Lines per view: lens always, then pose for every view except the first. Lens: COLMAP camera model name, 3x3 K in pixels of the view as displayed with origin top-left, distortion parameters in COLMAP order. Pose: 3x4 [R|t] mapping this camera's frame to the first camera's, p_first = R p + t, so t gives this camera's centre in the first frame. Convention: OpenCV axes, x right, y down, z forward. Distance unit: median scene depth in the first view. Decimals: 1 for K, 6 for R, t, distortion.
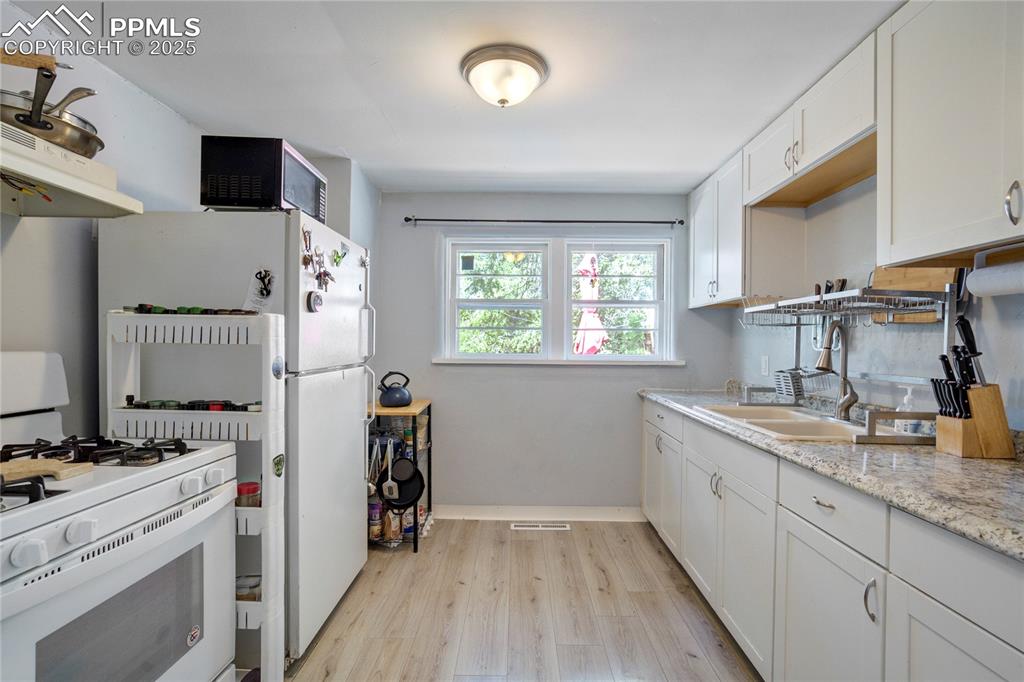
lens RADIAL K [[490.6, 0, 524.6], [0, 490.6, 352.4], [0, 0, 1]] dist [-0.044430, 0.022831]
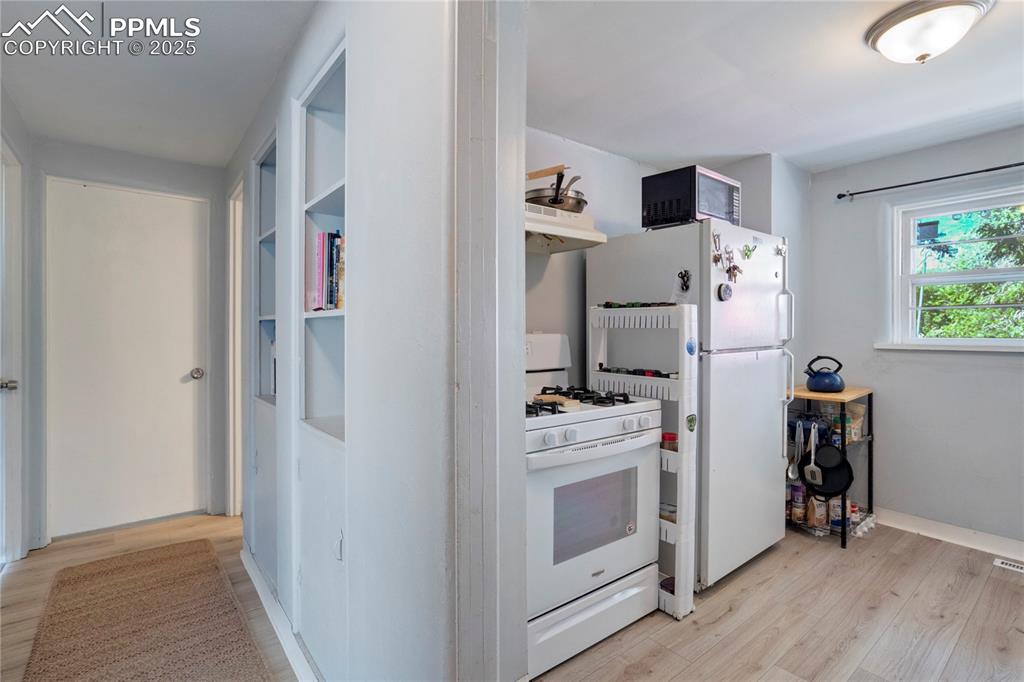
lens RADIAL K [[499.6, 0, 512.4], [0, 499.6, 330.6], [0, 0, 1]] dist [-0.002939, -0.000034]
pose [[0.626765, -0.005728, -0.779187, 0.206429], [-0.006817, 0.999894, -0.012834, 0.009637], [0.779178, 0.013355, 0.626660, -0.179993]]
